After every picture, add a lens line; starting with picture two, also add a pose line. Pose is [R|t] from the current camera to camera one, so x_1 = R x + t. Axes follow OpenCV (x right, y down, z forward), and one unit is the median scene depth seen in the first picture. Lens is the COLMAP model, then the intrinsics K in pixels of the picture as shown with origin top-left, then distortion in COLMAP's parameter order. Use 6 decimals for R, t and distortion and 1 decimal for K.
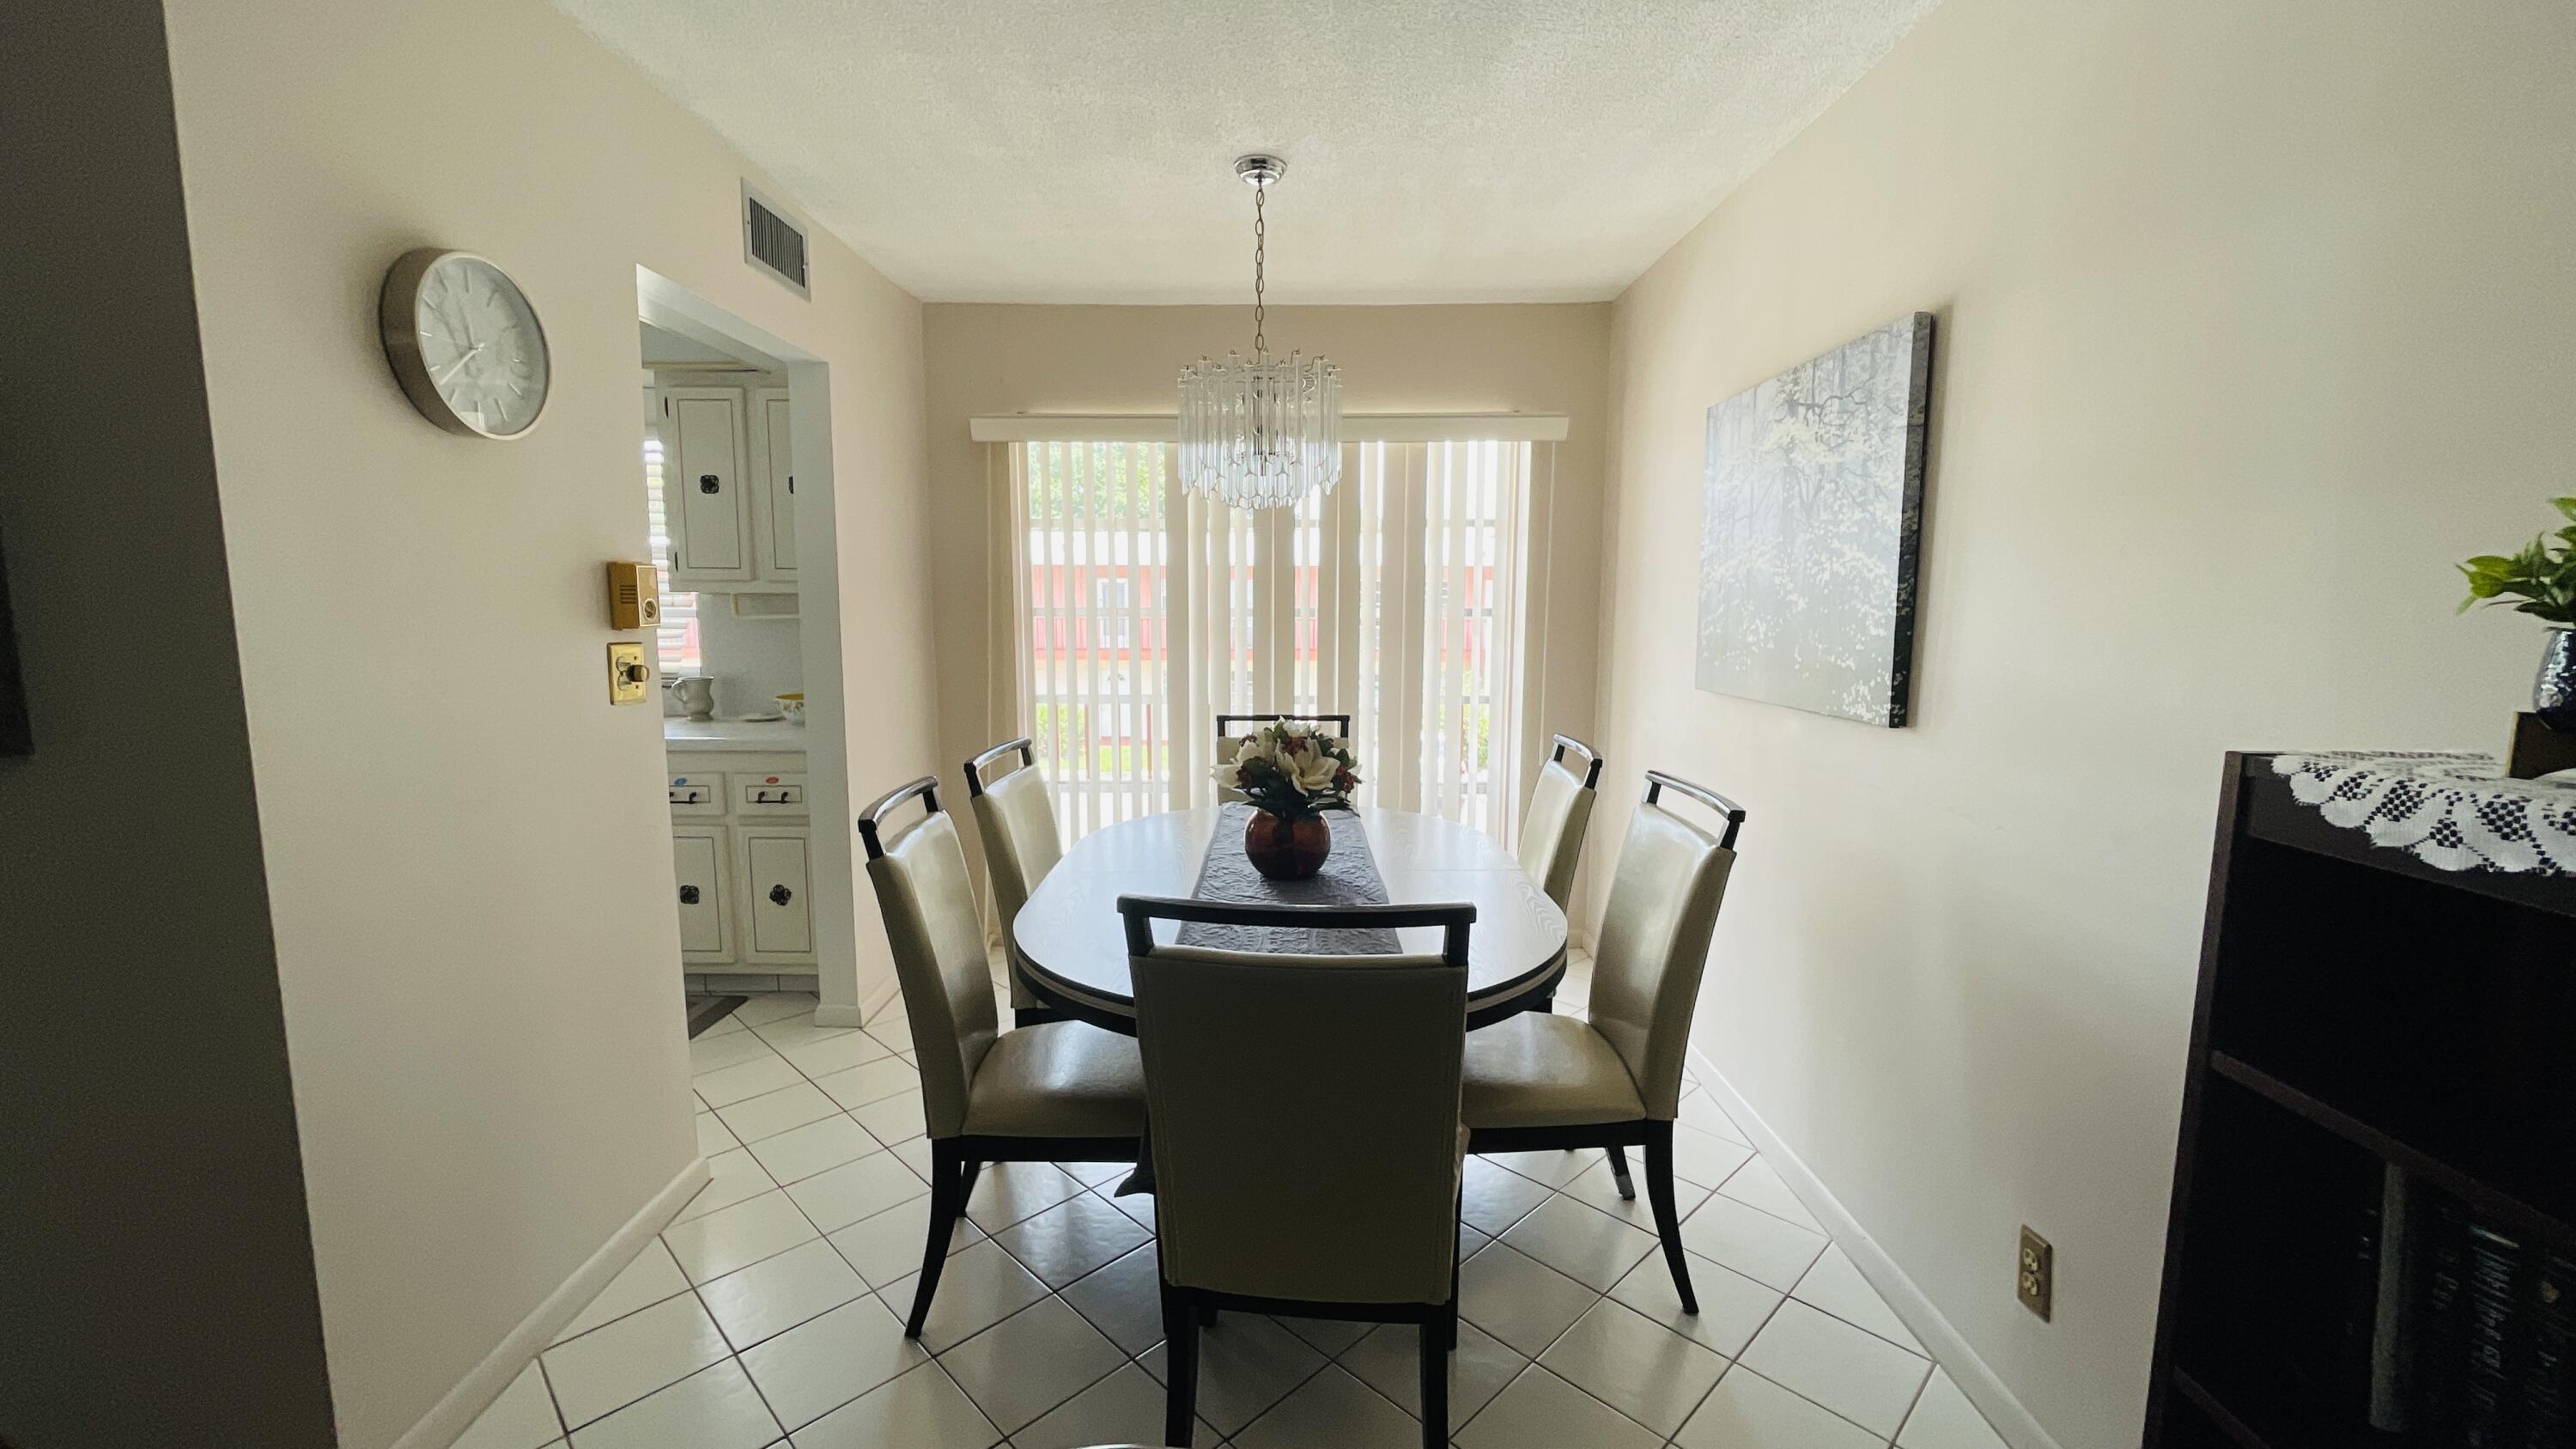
lens RADIAL K [[1067.8, 0, 1288.0], [0, 1067.8, 724.5], [0, 0, 1]] dist [-0.038648, -0.000182]
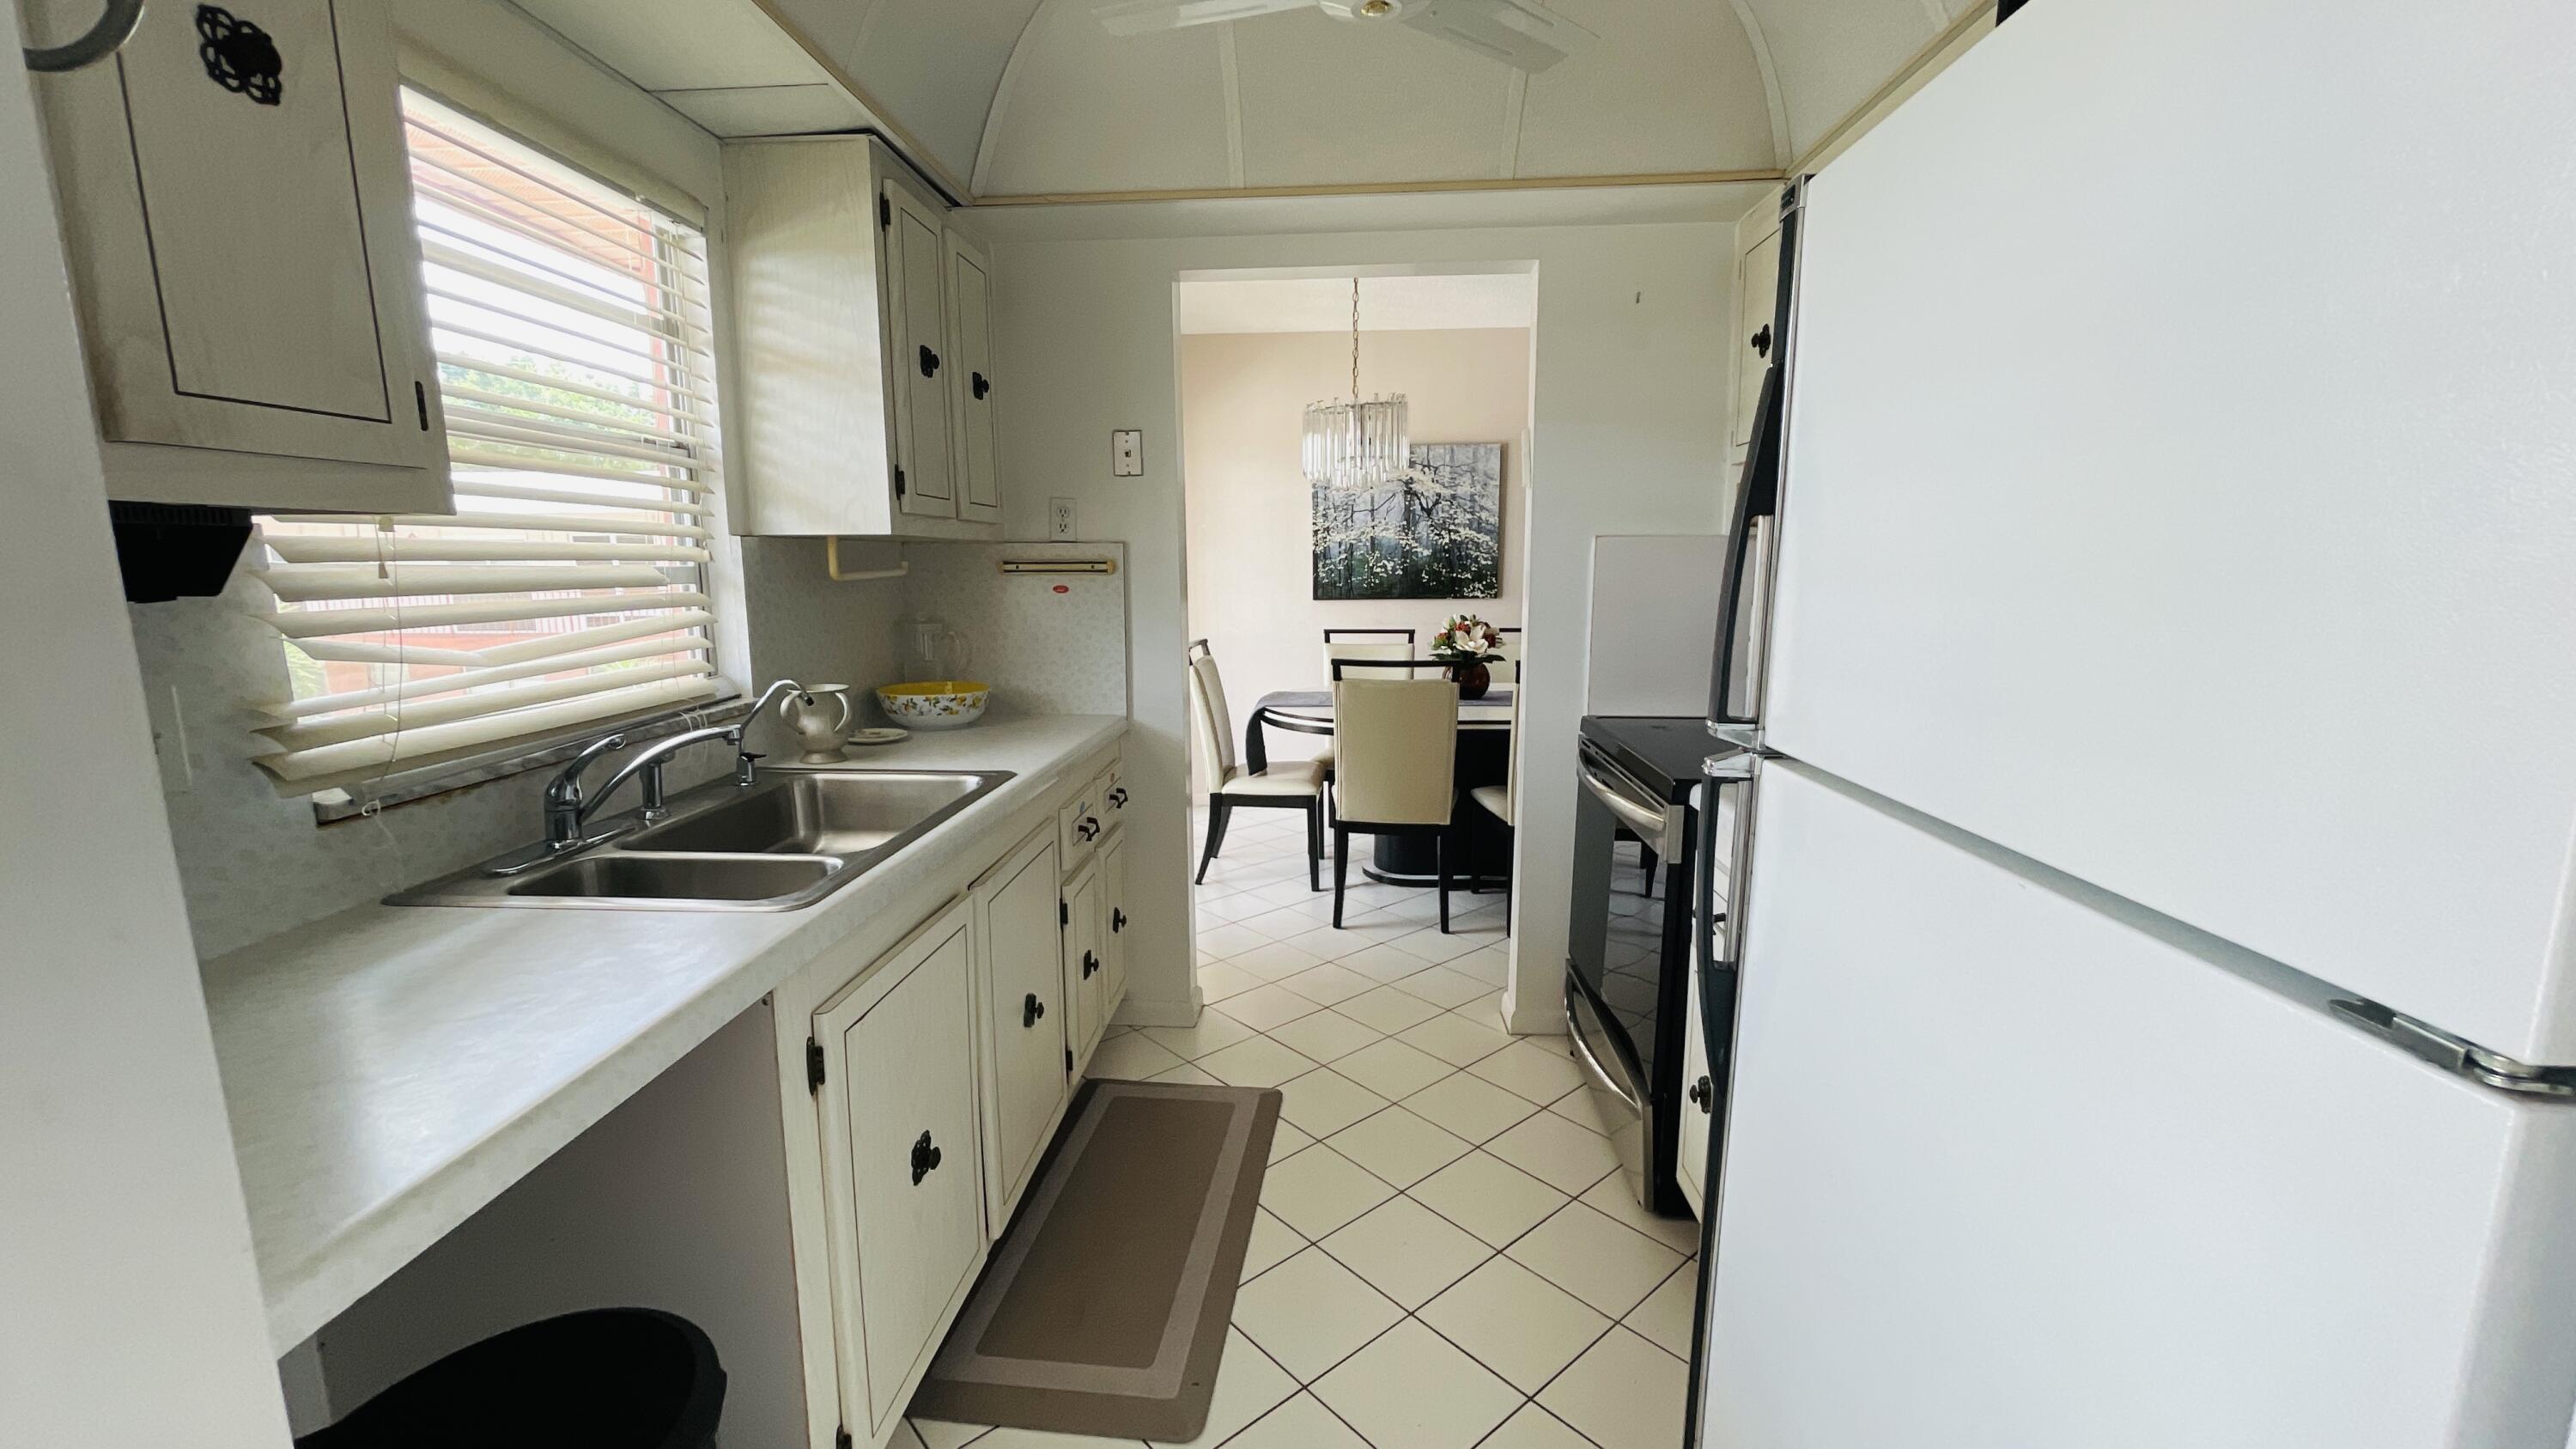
lens RADIAL K [[1041.0, 0, 1281.6], [0, 1041.0, 739.3], [0, 0, 1]] dist [0.010986, -0.000185]
pose [[0.067606, -0.169471, 0.983214, -2.038718], [0.123259, 0.979338, 0.160328, -0.131807], [-0.990069, 0.110351, 0.087098, 1.290826]]
